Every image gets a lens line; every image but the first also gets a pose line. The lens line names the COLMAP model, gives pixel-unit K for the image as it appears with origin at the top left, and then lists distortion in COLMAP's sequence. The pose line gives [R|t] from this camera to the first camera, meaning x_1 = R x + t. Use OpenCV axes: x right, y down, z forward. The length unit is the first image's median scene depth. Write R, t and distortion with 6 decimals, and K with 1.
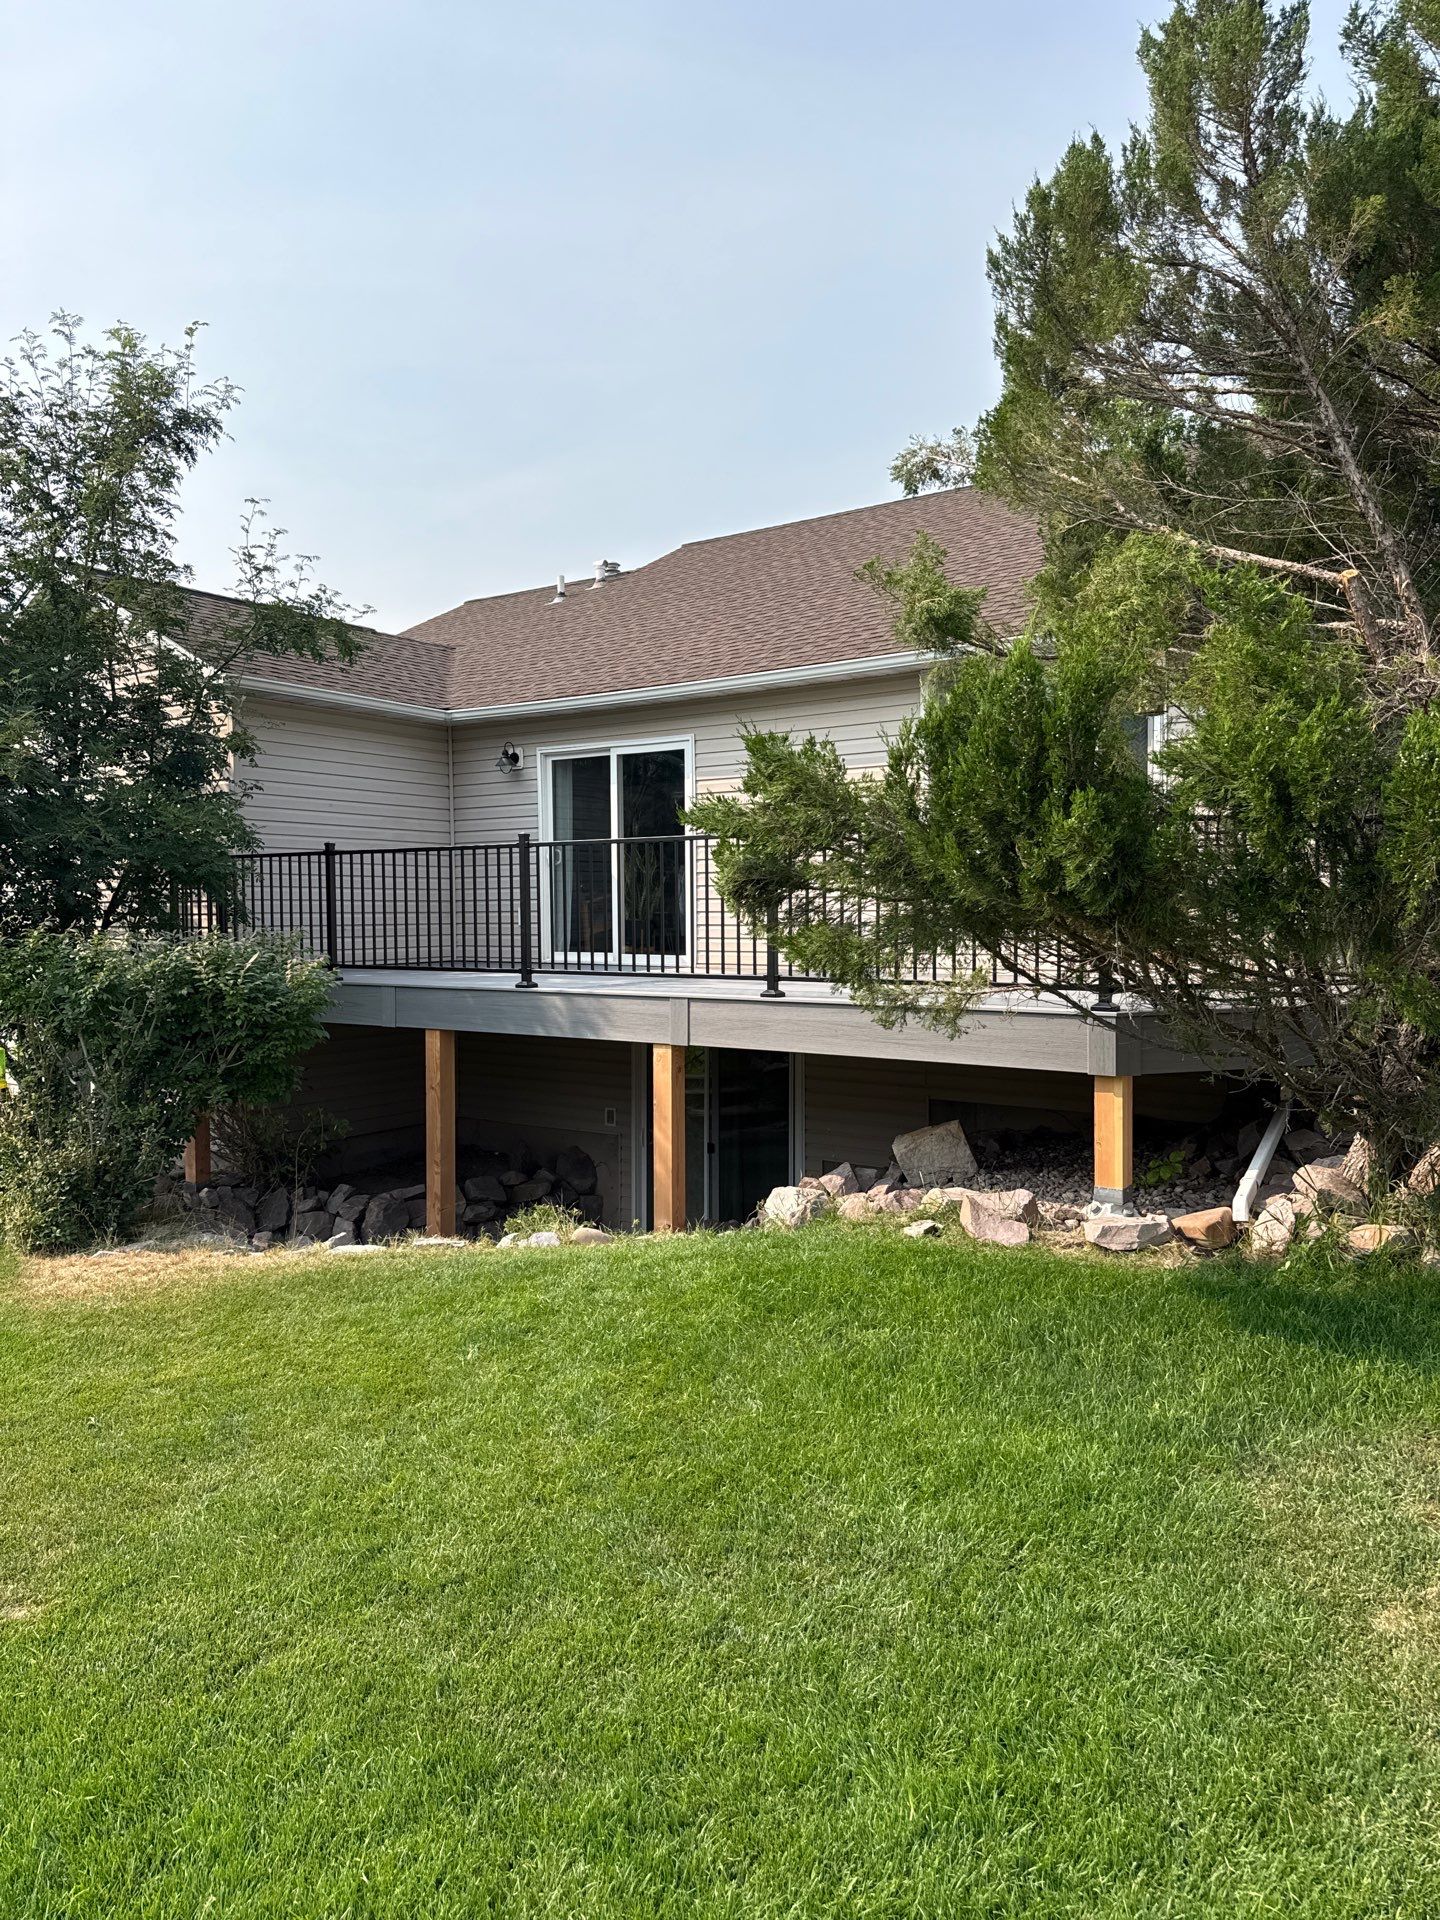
lens RADIAL K [[1399.6, 0, 720.0], [0, 1399.6, 960.0], [0, 0, 1]] dist [0.165440, 0.000289]
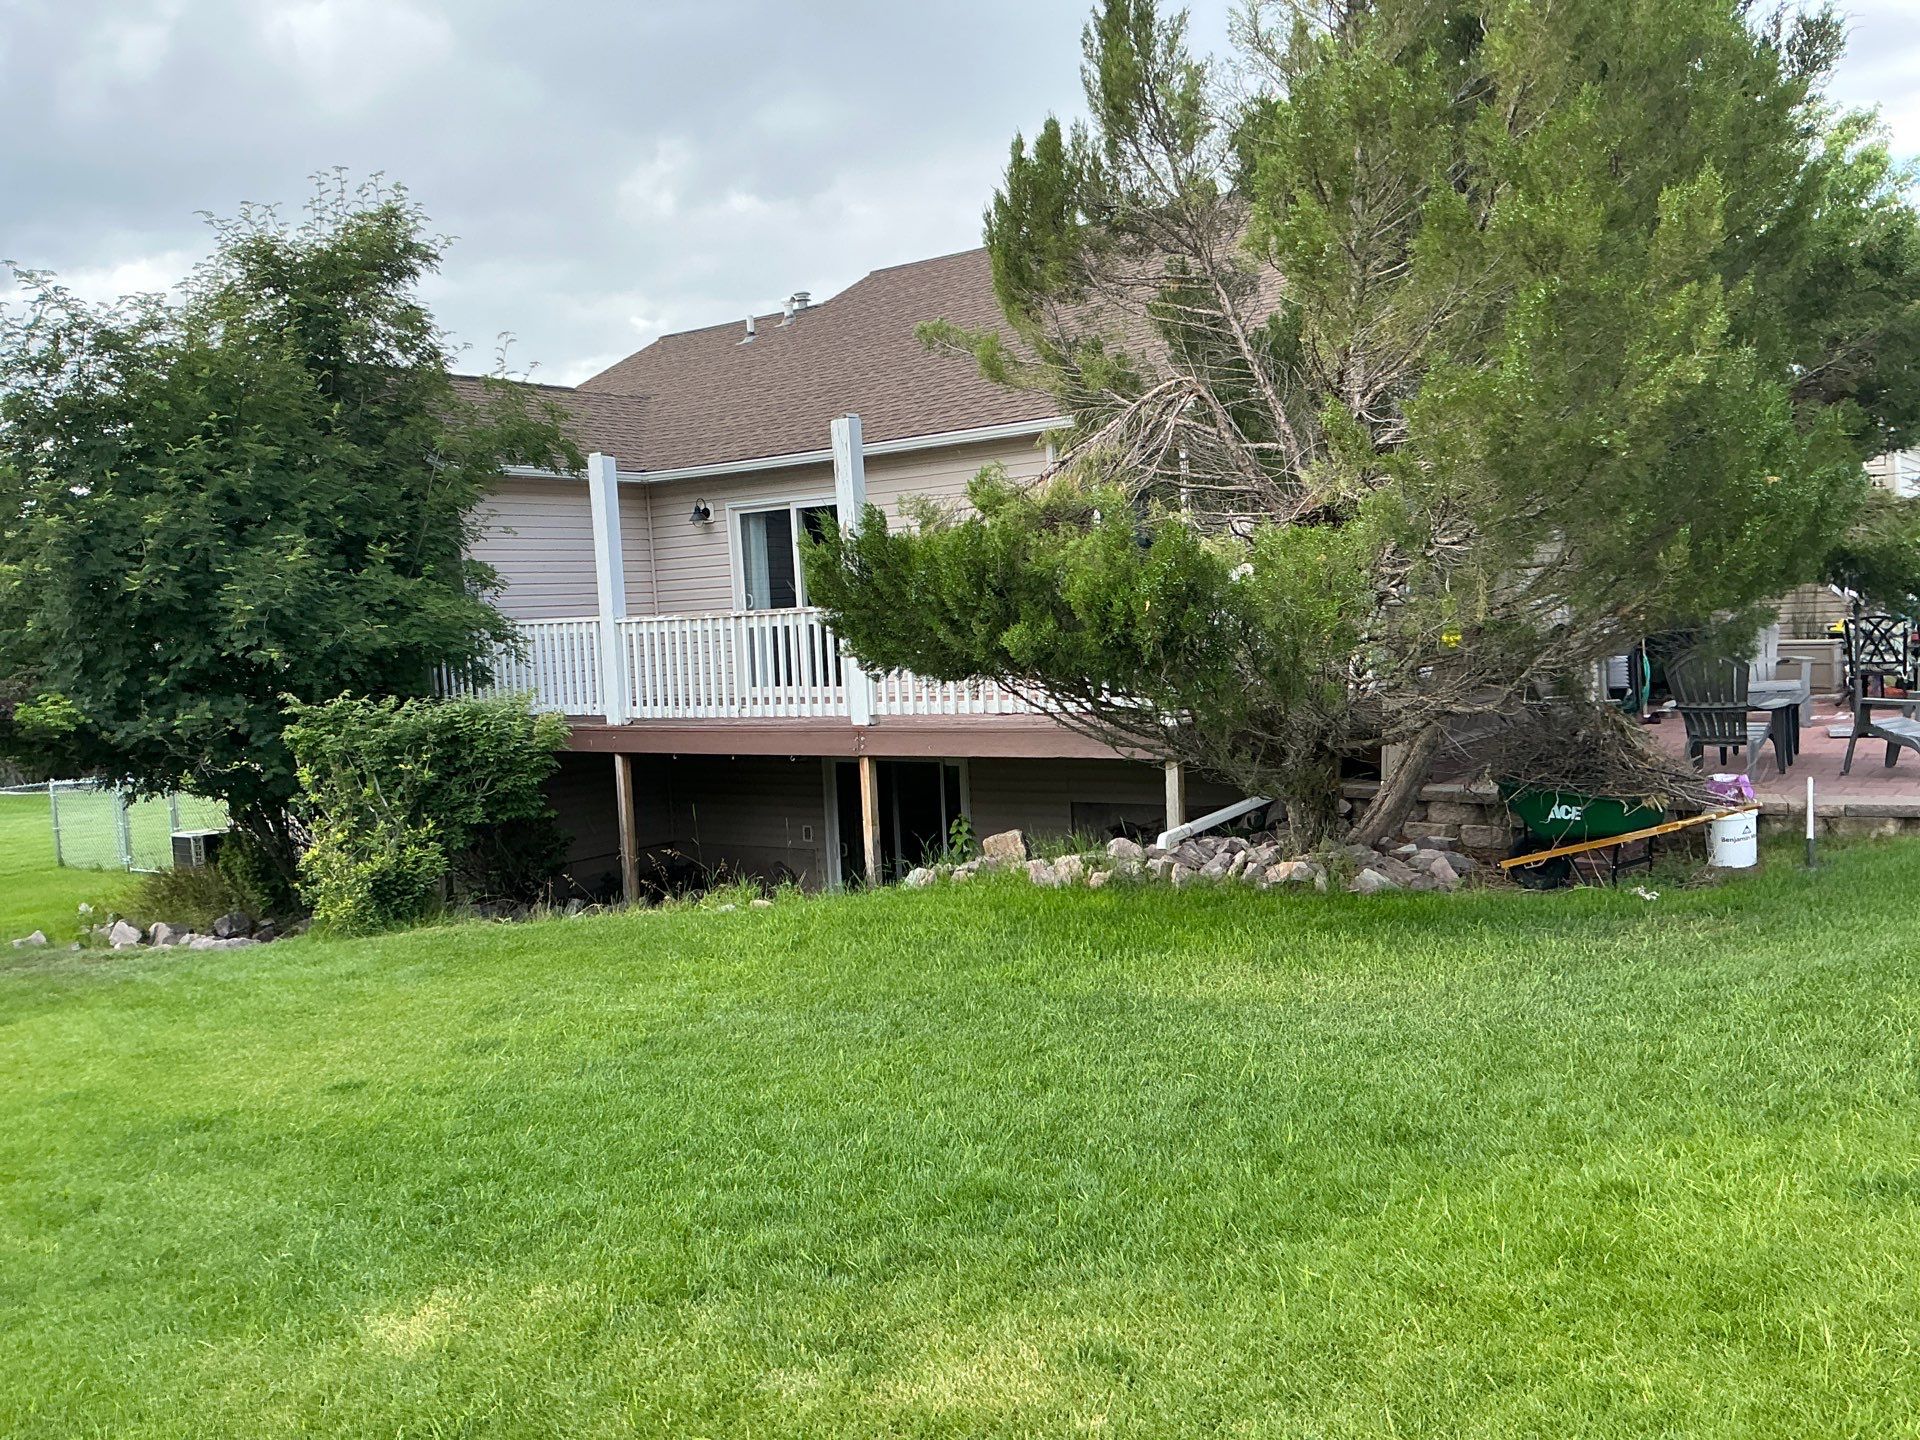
lens RADIAL K [[1390.7, 0, 960.0], [0, 1390.7, 720.0], [0, 0, 1]] dist [0.071635, -0.088560]
pose [[0.998524, -0.051291, 0.017874, 0.027124], [0.050713, 0.998218, 0.031436, -0.004352], [-0.019455, -0.030483, 0.999346, -0.113329]]
